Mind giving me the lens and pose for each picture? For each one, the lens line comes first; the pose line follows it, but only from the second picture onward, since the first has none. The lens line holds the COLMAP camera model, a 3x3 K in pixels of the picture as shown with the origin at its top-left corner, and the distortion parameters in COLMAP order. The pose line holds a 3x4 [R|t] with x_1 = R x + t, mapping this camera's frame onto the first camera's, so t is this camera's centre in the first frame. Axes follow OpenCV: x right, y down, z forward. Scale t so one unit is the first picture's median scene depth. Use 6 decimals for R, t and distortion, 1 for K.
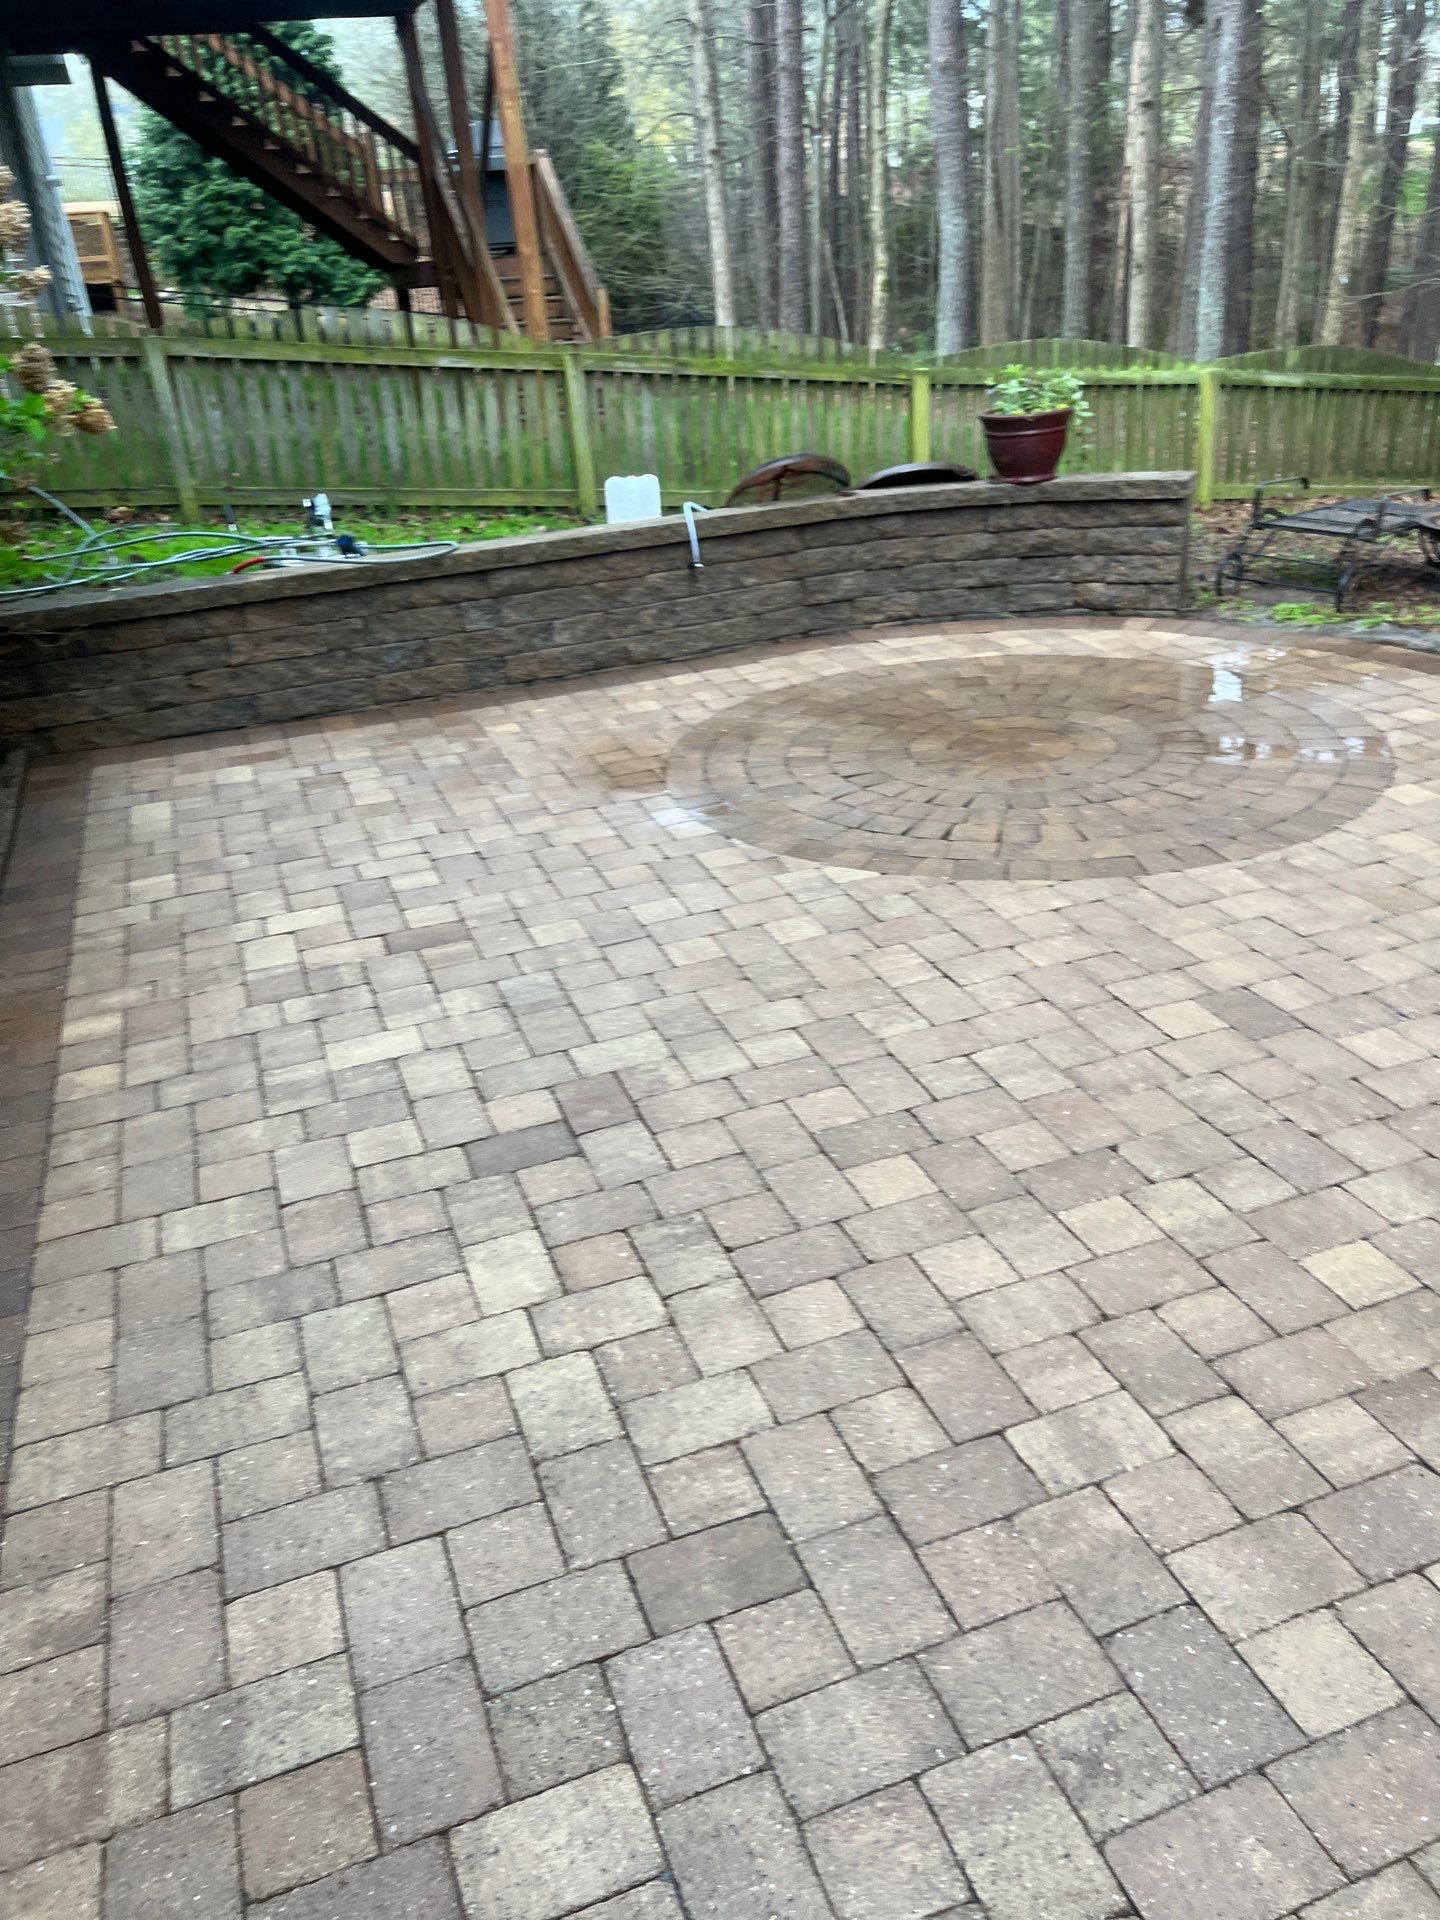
lens RADIAL K [[1426.4, 0, 710.8], [0, 1426.4, 969.3], [0, 0, 1]] dist [0.059928, -0.078633]
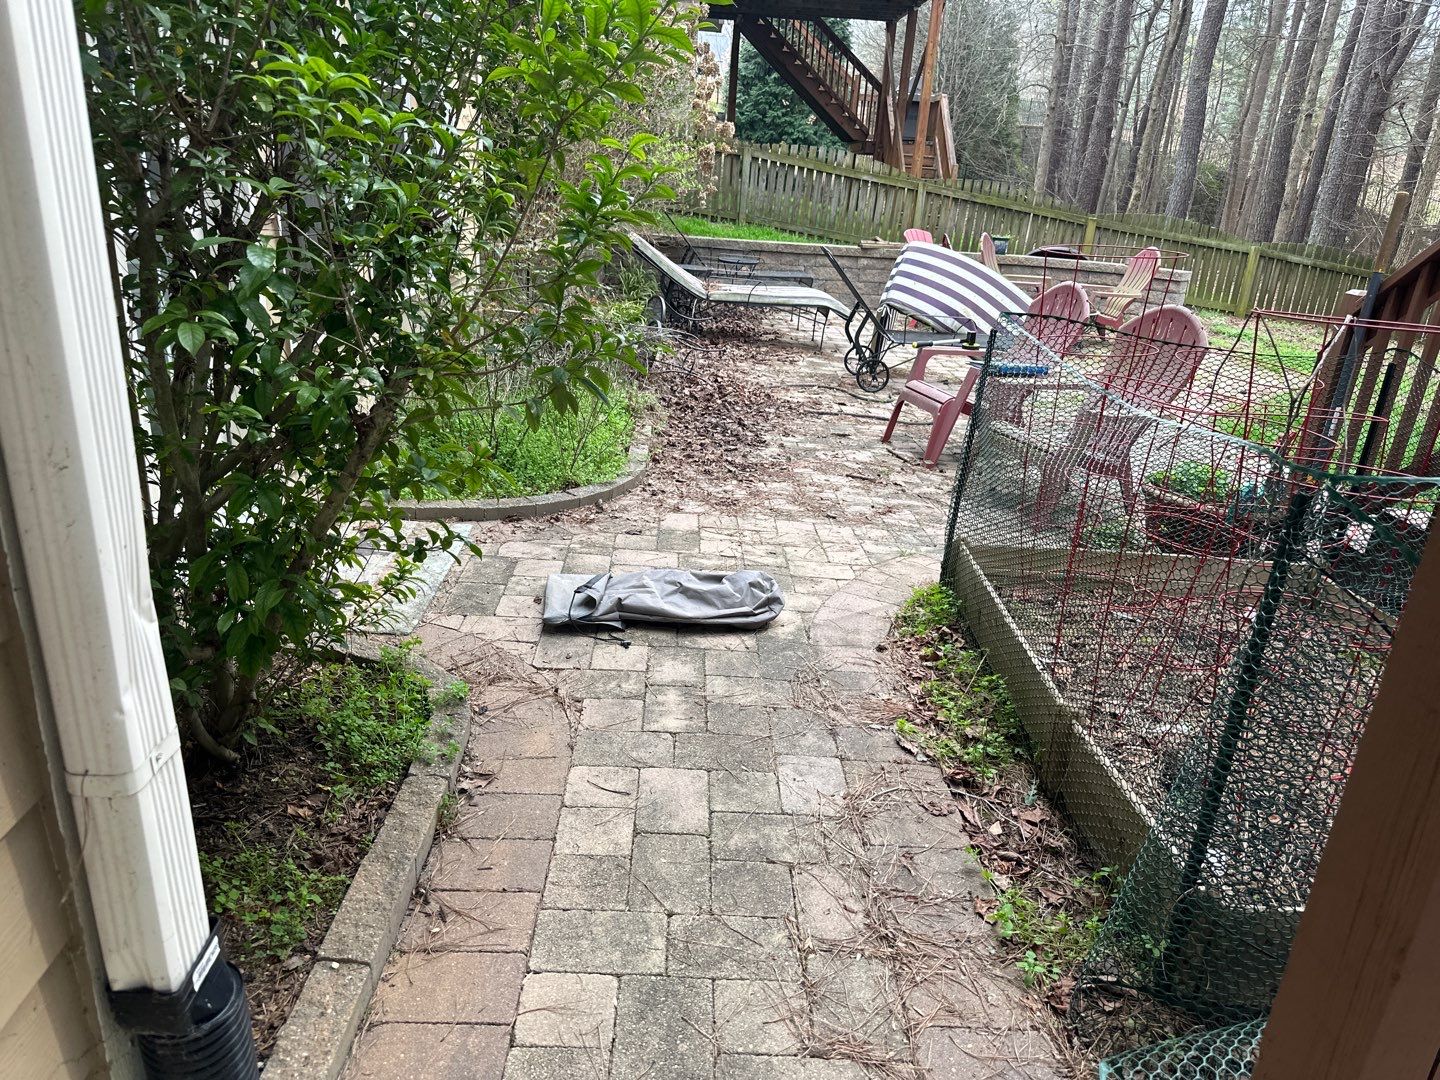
lens RADIAL K [[1001.8, 0, 708.1], [0, 1001.8, 547.8], [0, 0, 1]] dist [0.101094, -0.147672]
pose [[0.939744, 0.237557, -0.245863, 0.067246], [-0.257584, 0.964840, -0.052298, 0.175836], [0.224795, 0.112477, 0.967893, -0.330682]]
